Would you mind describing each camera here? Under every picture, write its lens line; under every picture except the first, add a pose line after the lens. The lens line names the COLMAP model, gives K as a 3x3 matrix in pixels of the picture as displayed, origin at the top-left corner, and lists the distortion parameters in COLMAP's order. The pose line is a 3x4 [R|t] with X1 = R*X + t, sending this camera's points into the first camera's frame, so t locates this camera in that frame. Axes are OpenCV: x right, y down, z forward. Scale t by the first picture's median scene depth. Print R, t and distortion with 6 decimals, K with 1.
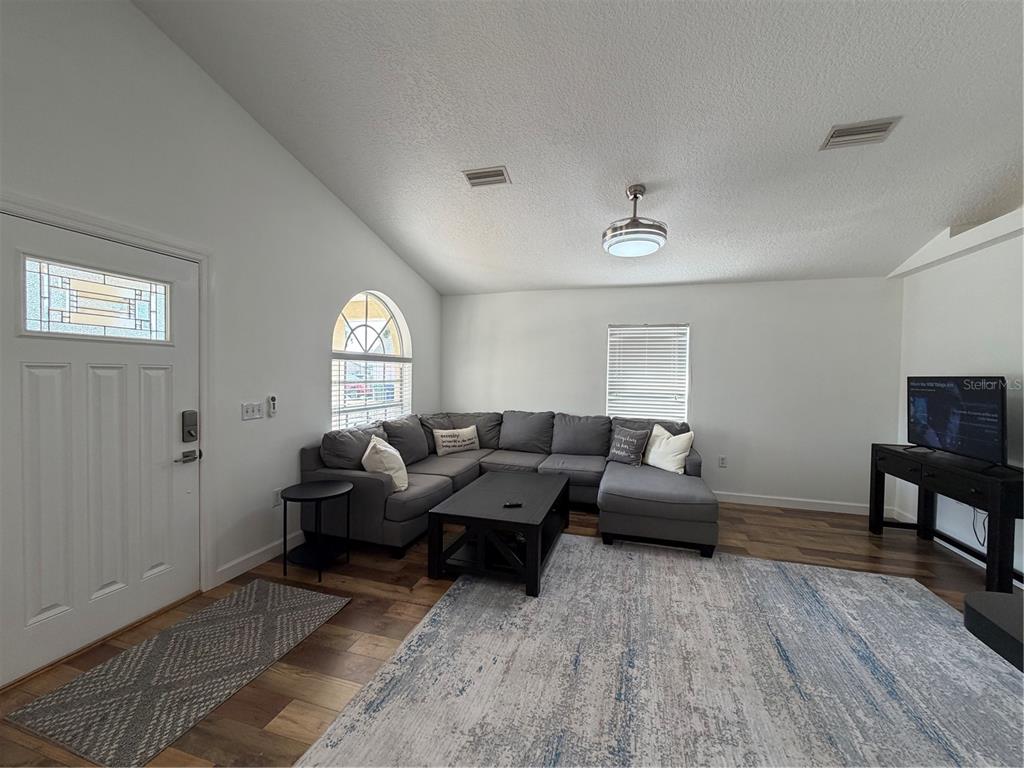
lens RADIAL K [[408.2, 0, 513.7], [0, 408.2, 383.6], [0, 0, 1]] dist [0.000755, 0.000414]
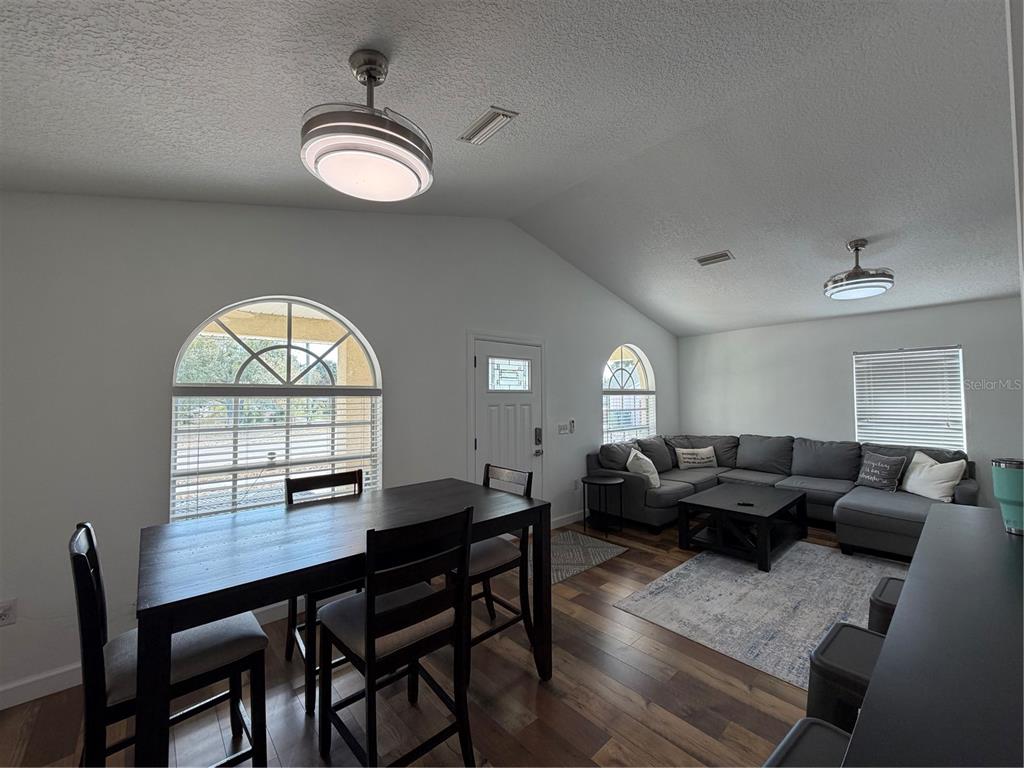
lens RADIAL K [[408.2, 0, 513.4], [0, 408.2, 383.8], [0, 0, 1]] dist [0.000755, 0.000414]
pose [[0.853843, -0.040161, -0.518979, 0.052956], [0.008355, 0.997948, -0.063480, -0.011108], [0.520464, 0.049866, 0.852426, -0.490292]]
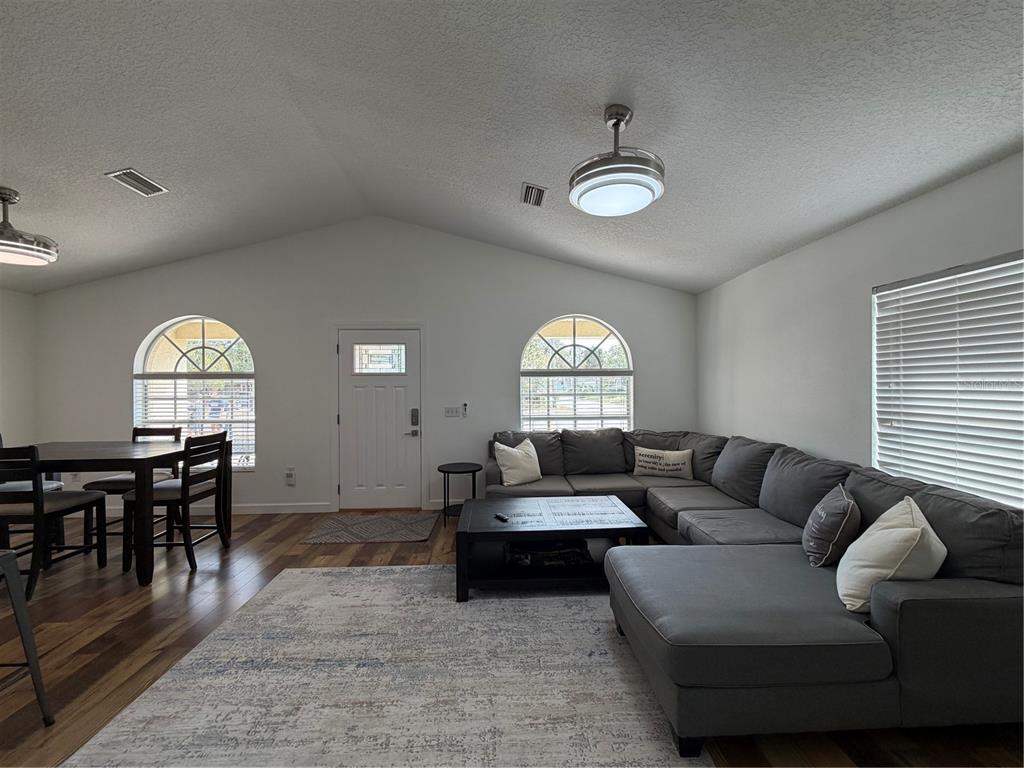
lens RADIAL K [[408.2, 0, 513.5], [0, 408.2, 383.3], [0, 0, 1]] dist [0.000755, 0.000414]
pose [[0.325000, -0.018581, -0.945531, 0.897418], [-0.011493, 0.999656, -0.023596, -0.009403], [0.945644, 0.018536, 0.324675, 0.643398]]
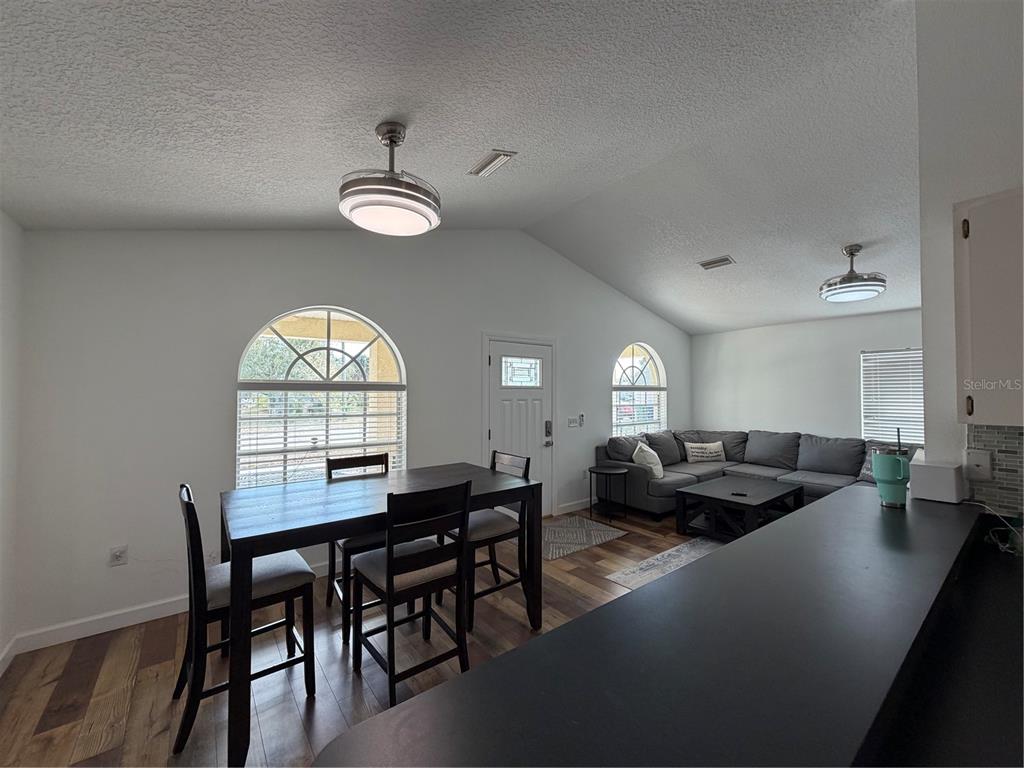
lens RADIAL K [[408.2, 0, 513.4], [0, 408.2, 384.0], [0, 0, 1]] dist [0.000755, 0.000414]
pose [[0.814539, -0.026758, -0.579491, 0.176313], [-0.001889, 0.998808, -0.048776, -0.011259], [0.580106, 0.040824, 0.813518, -0.568622]]
